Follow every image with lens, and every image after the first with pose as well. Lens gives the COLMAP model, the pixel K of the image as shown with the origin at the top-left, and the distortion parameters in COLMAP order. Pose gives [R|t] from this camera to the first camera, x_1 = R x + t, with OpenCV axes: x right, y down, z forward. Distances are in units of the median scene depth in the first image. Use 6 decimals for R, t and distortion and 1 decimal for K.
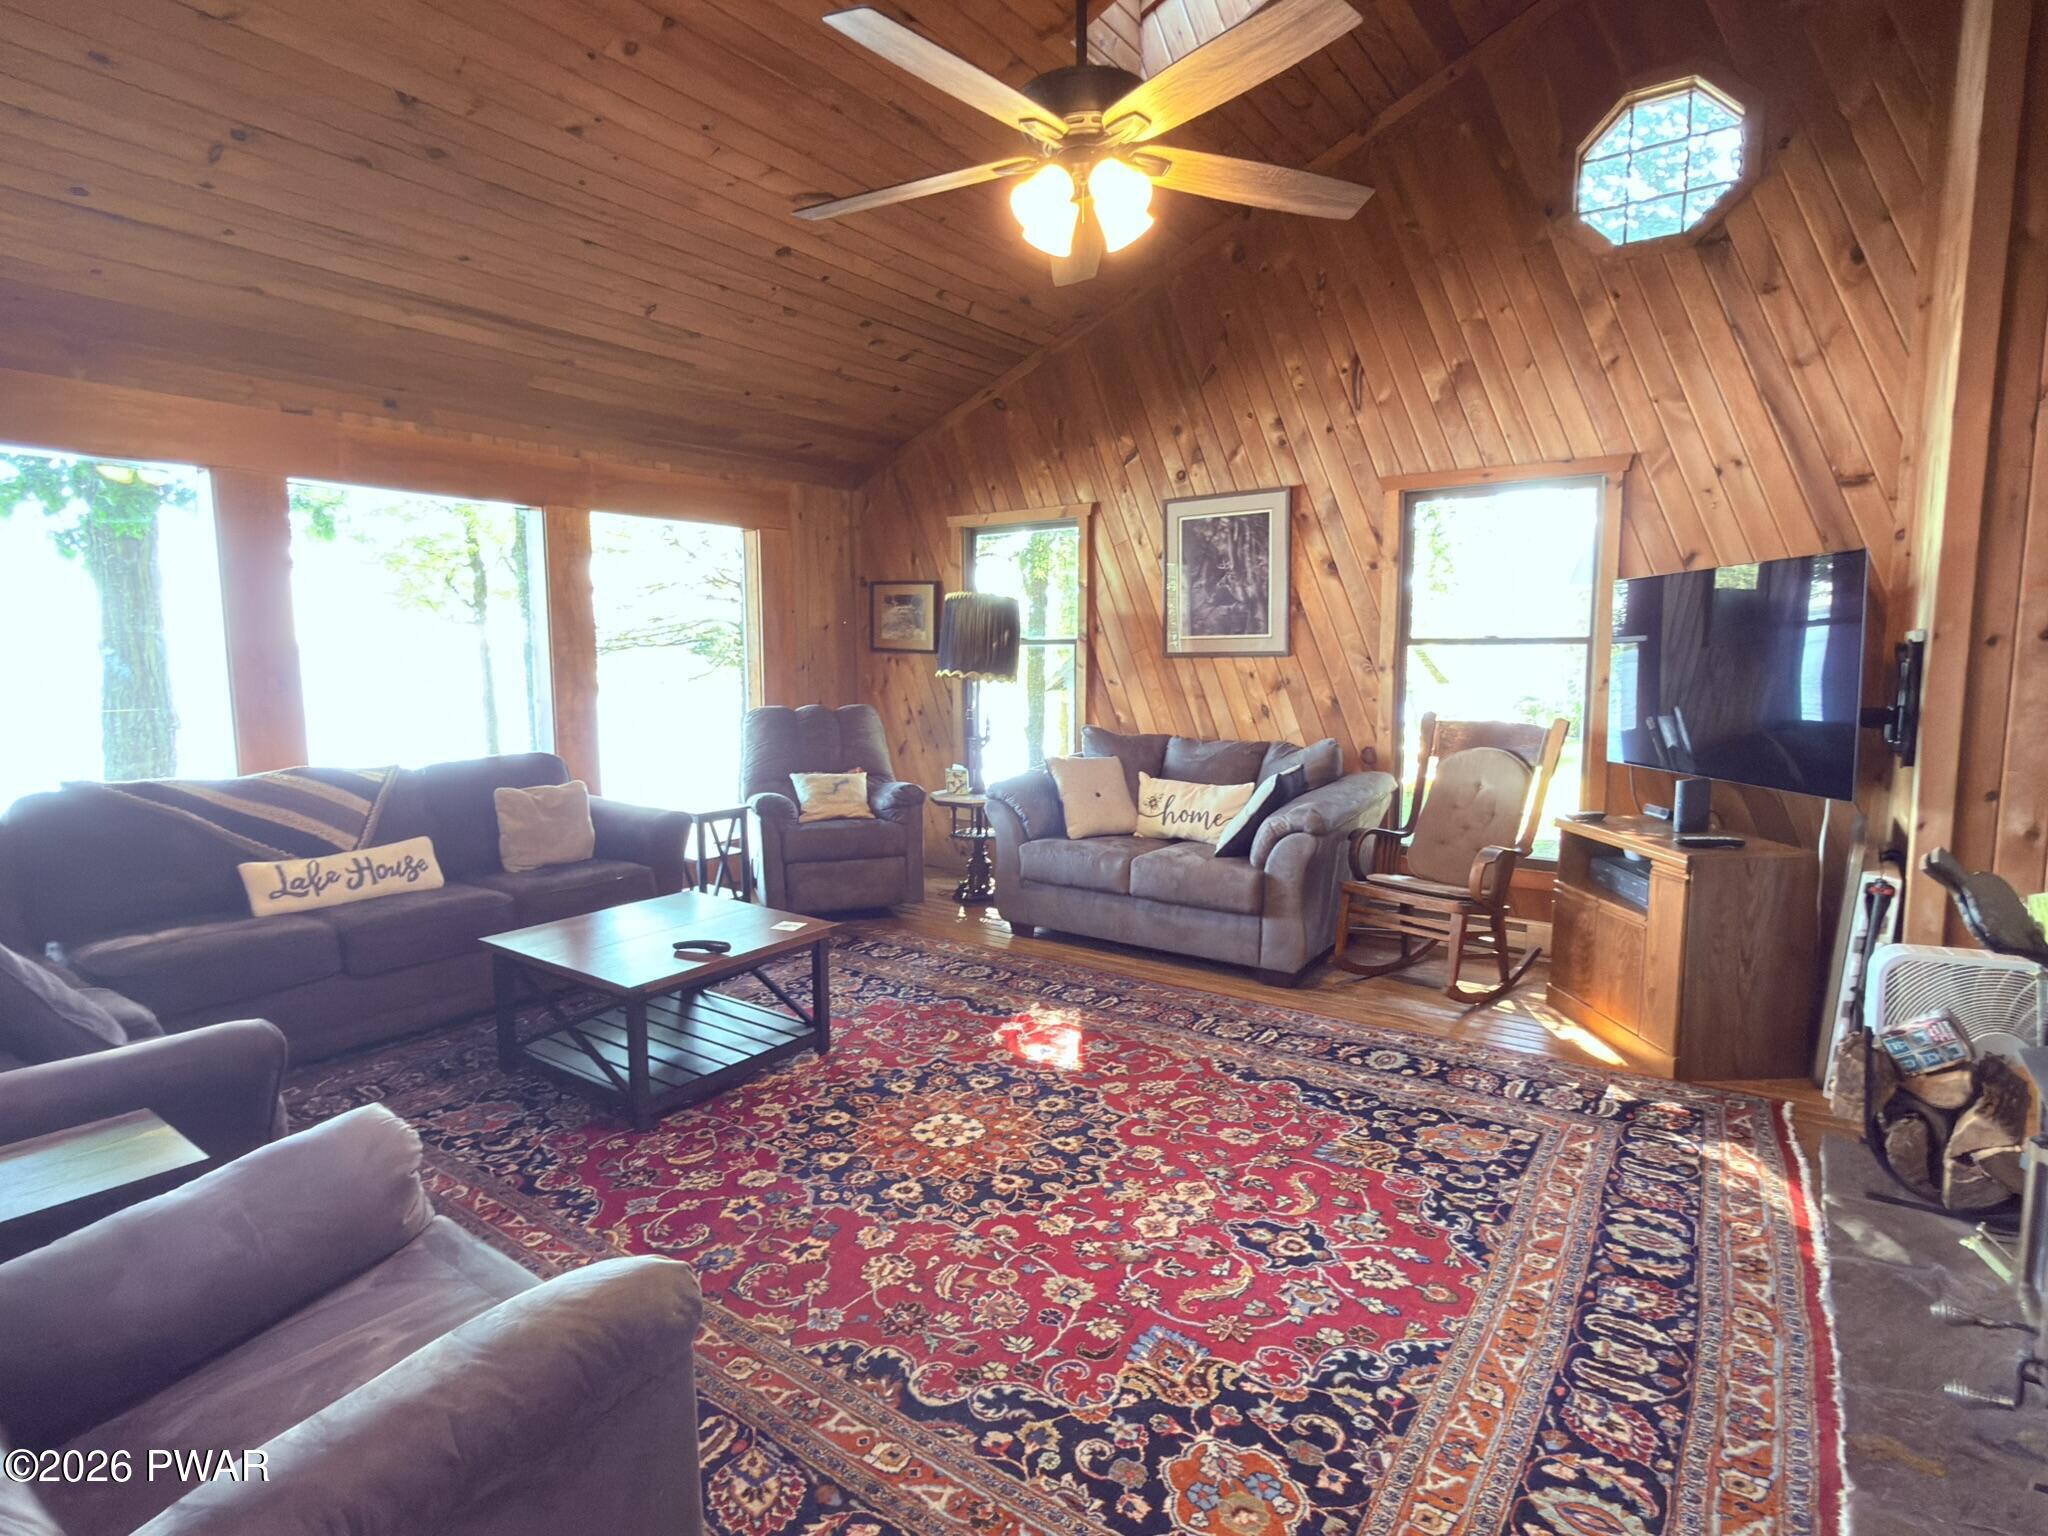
lens RADIAL K [[1094.8, 0, 1024.4], [0, 1094.8, 773.4], [0, 0, 1]] dist [0.003297, 0.000274]
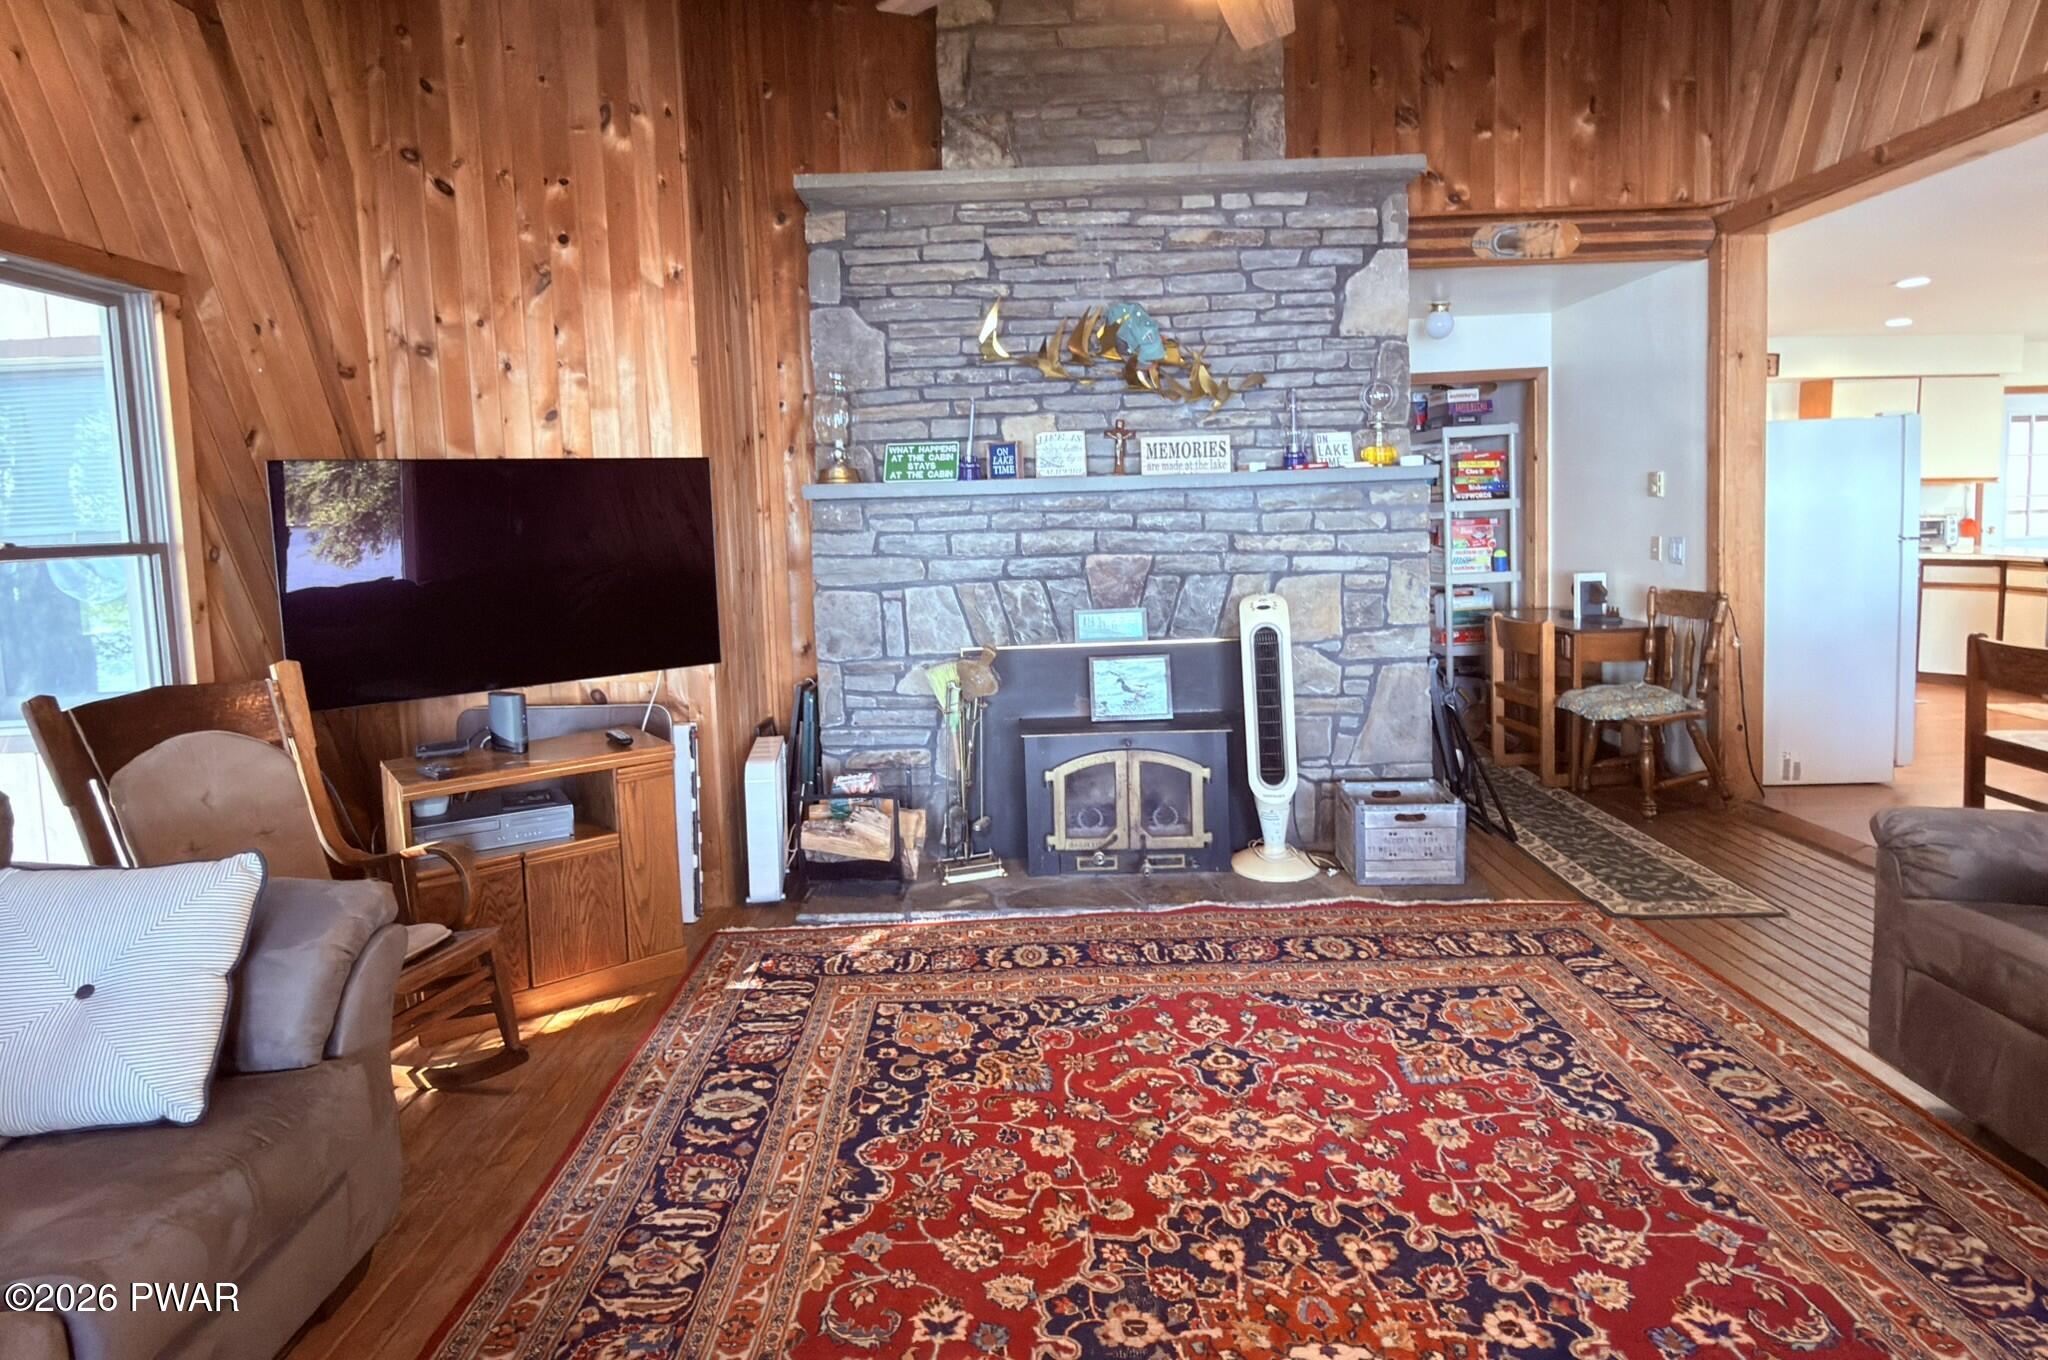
lens RADIAL K [[1027.9, 0, 1023.2], [0, 1027.9, 669.6], [0, 0, 1]] dist [-0.000250, -0.000452]
pose [[-0.572767, -0.096897, 0.813971, -0.426682], [0.129685, 0.969772, 0.206699, -0.186682], [-0.809394, 0.223951, -0.542888, 1.551874]]
